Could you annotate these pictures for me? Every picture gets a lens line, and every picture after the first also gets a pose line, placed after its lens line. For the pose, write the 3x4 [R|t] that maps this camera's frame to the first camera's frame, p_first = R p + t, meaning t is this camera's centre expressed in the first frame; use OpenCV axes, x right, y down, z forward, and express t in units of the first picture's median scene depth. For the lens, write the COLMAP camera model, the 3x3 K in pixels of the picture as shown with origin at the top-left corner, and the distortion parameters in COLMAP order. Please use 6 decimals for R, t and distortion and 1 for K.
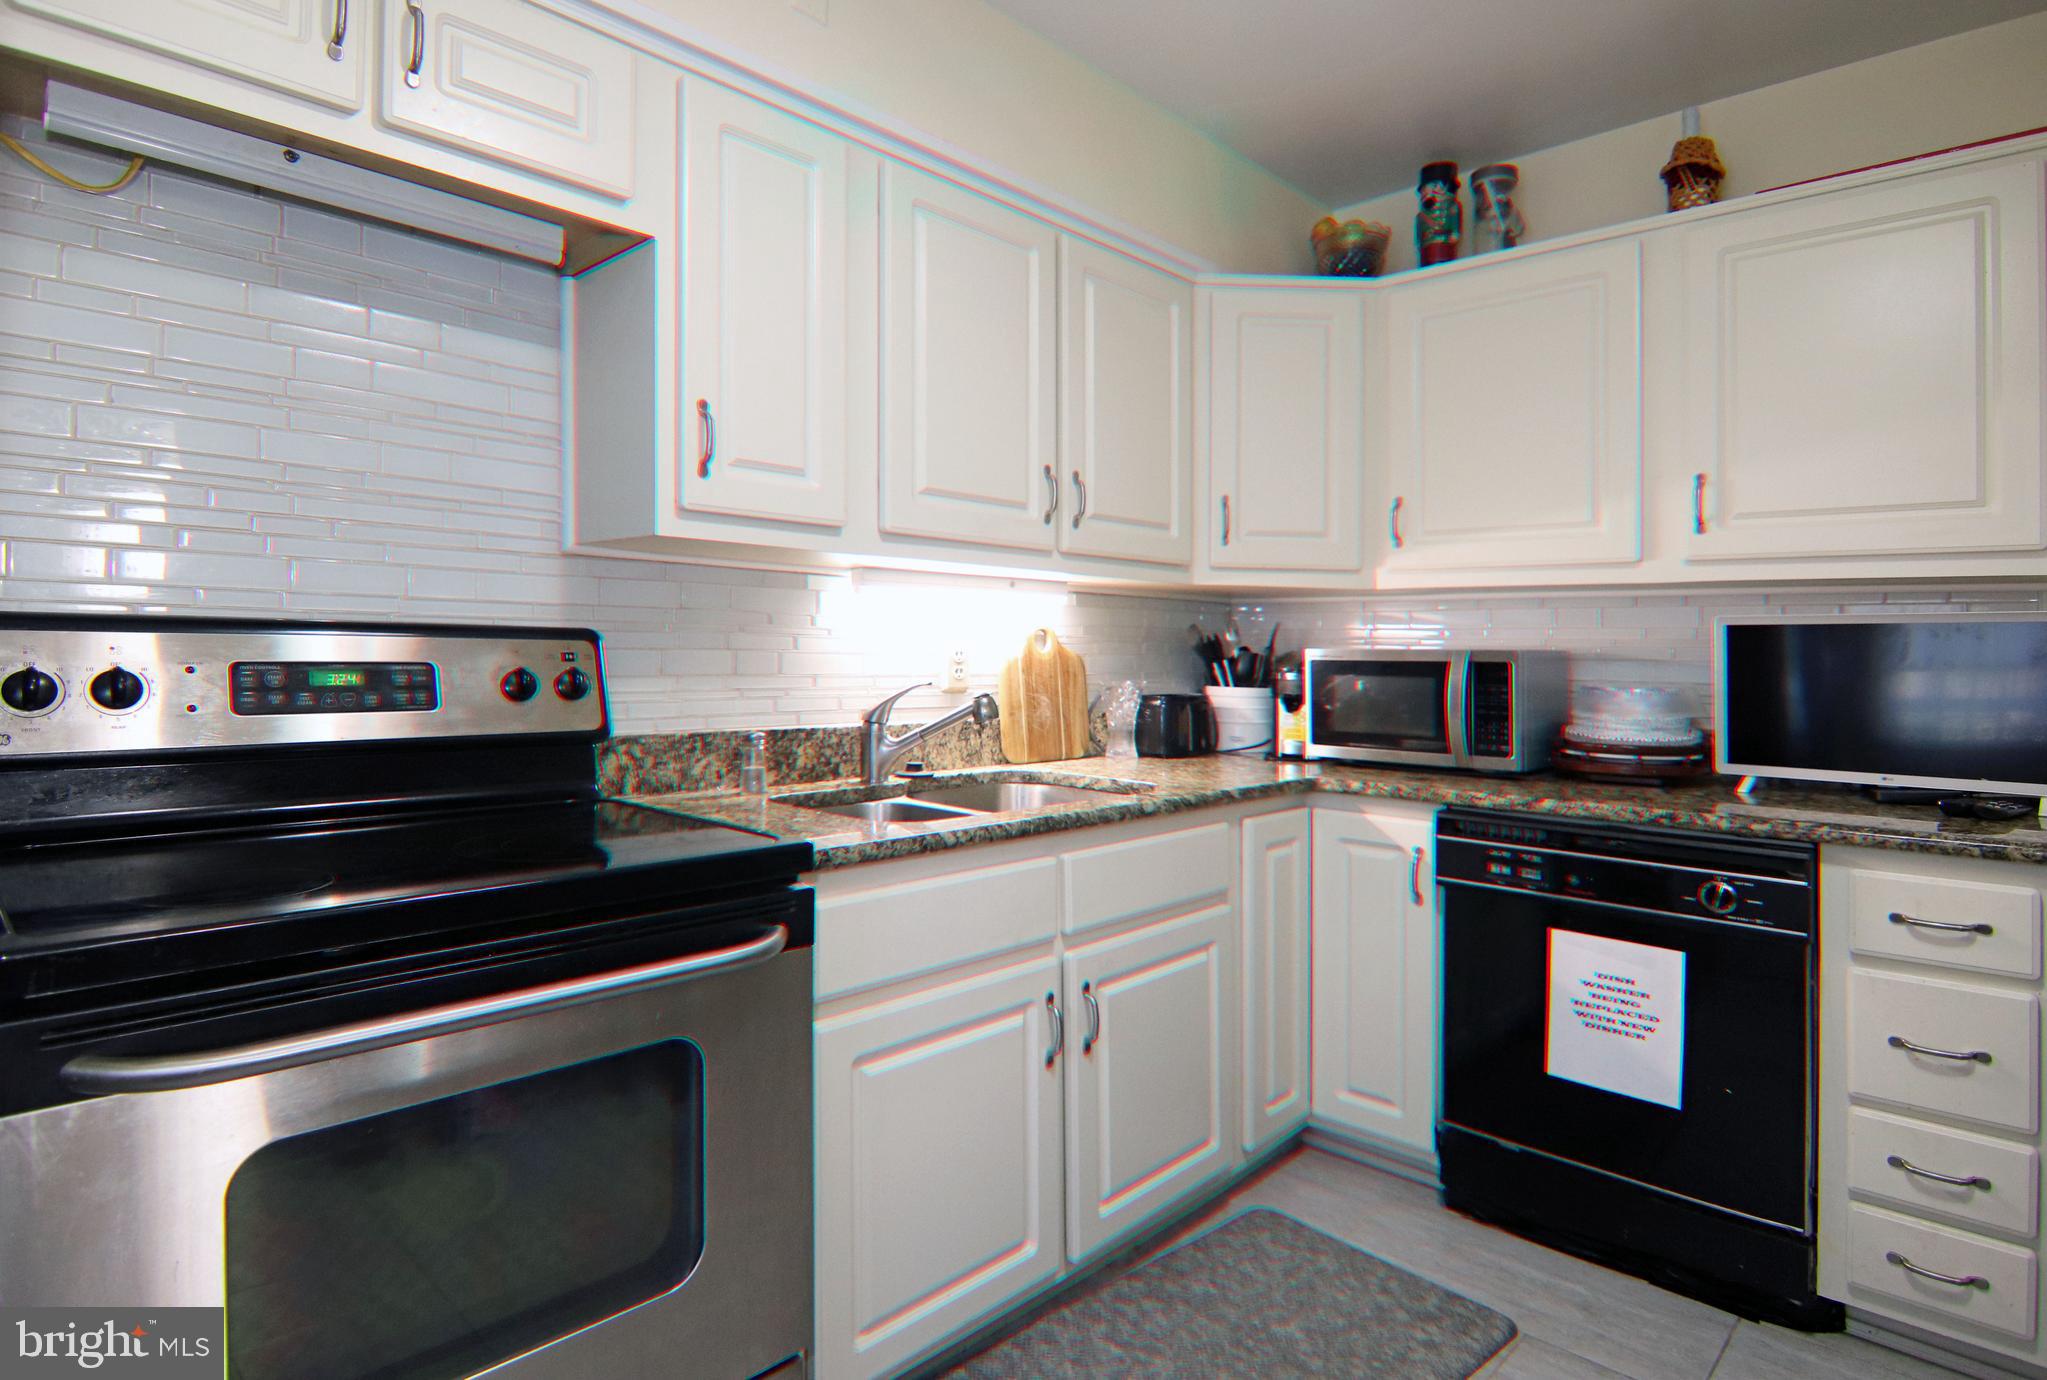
lens RADIAL K [[1045.2, 0, 1026.6], [0, 1045.2, 638.8], [0, 0, 1]] dist [-0.003215, -0.001897]
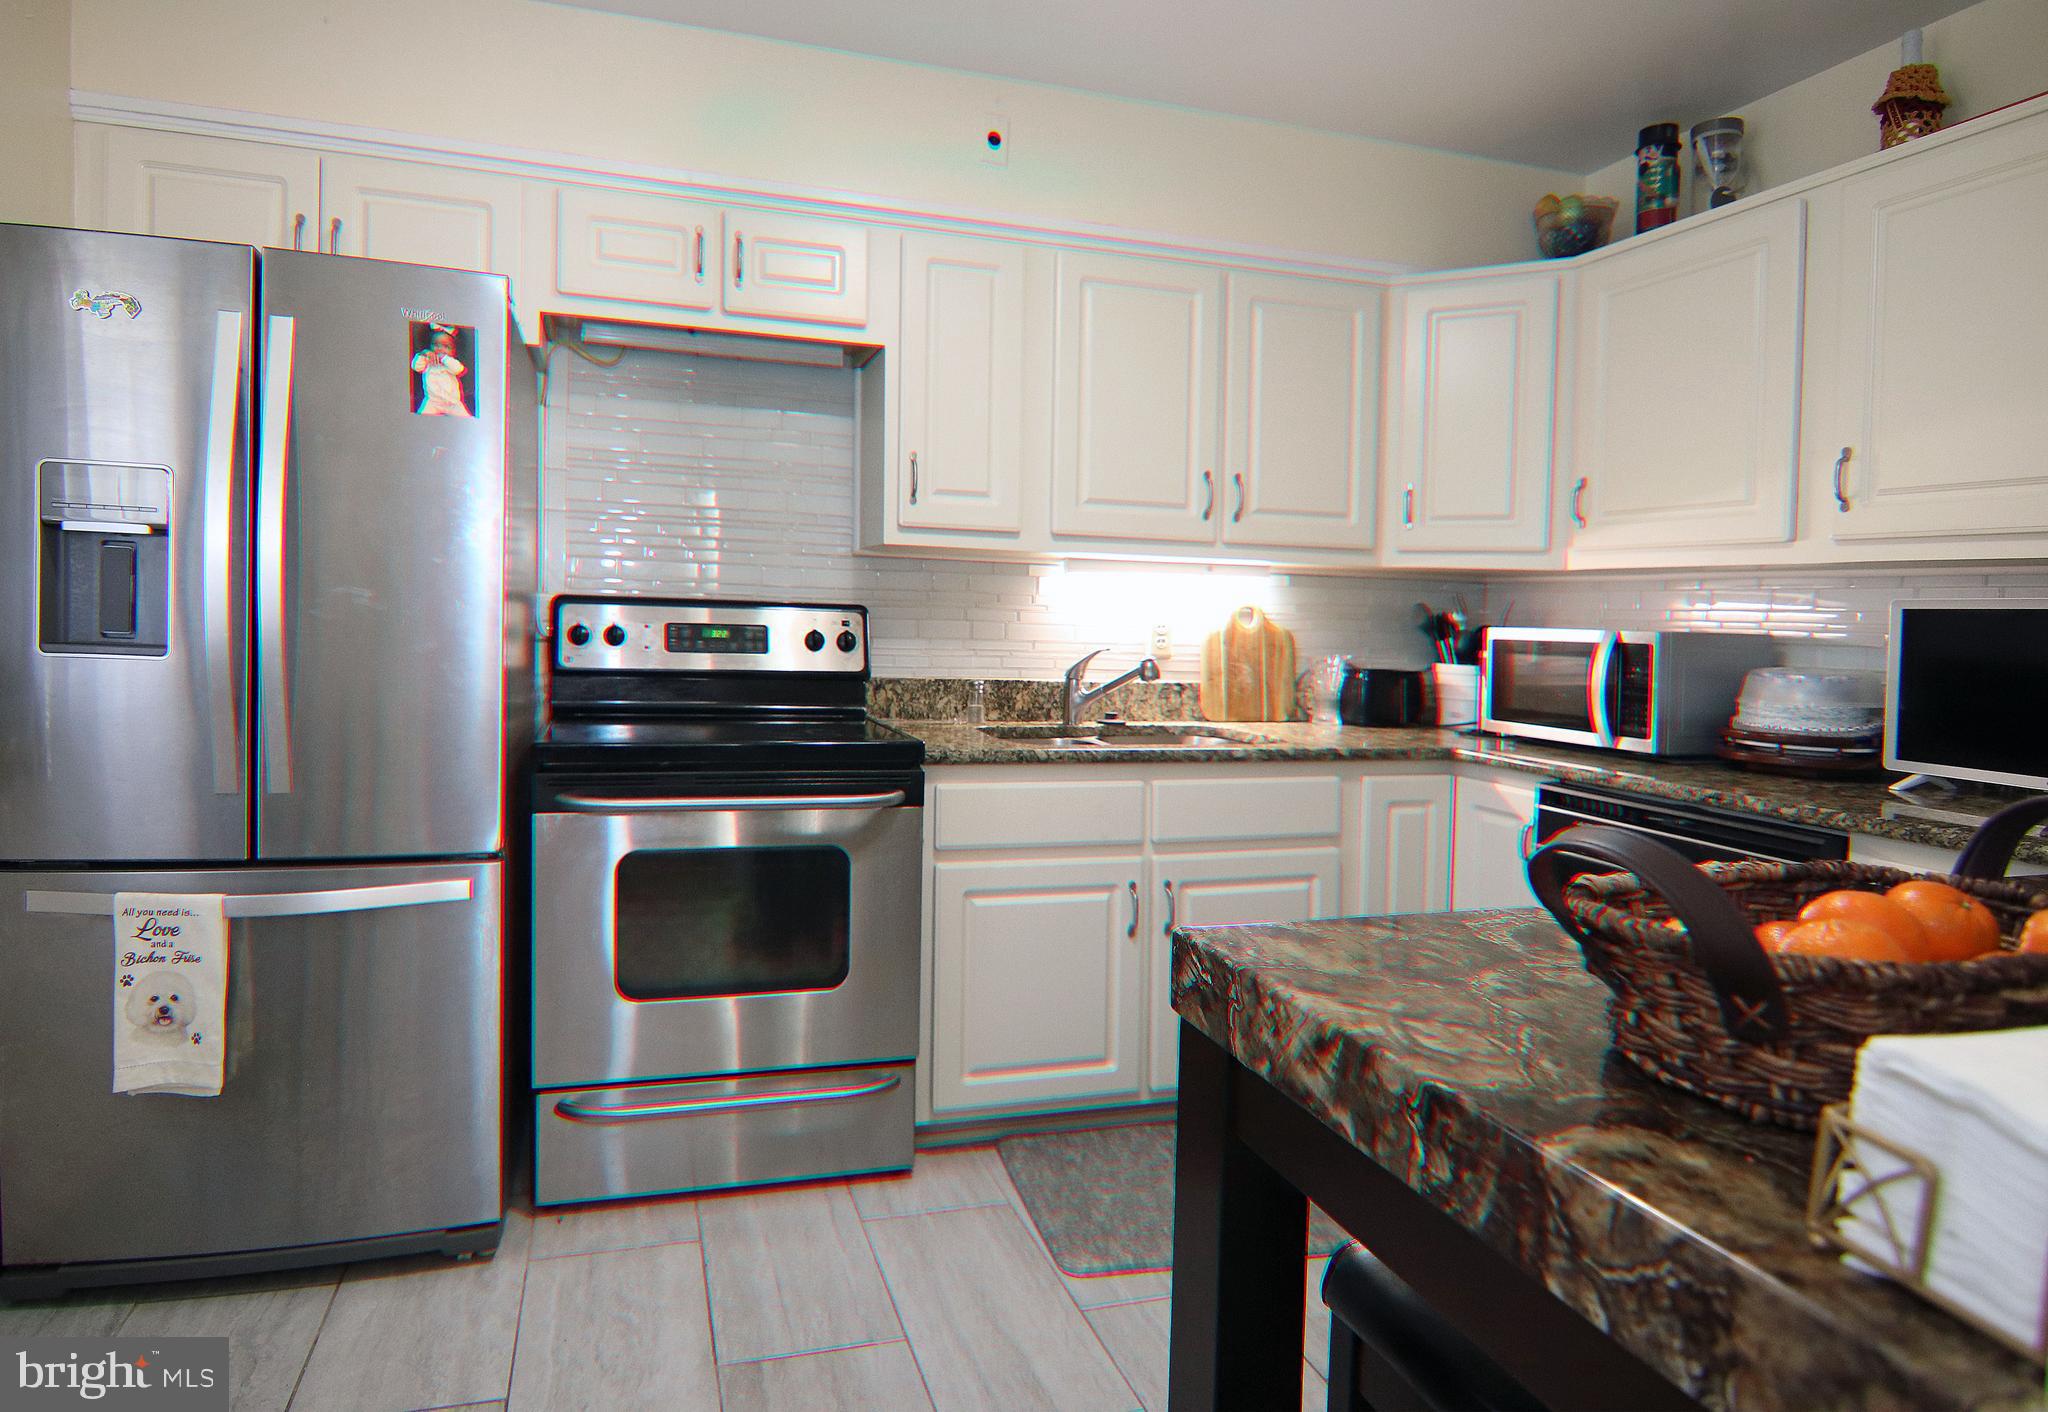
lens RADIAL K [[1263.6, 0, 1023.0], [0, 1263.6, 652.8], [0, 0, 1]] dist [-0.000856, -0.011839]
pose [[0.850594, 0.026753, -0.525142, 0.601391], [-0.010393, 0.999365, 0.034078, -0.004209], [0.525721, -0.023529, 0.850332, -0.350980]]
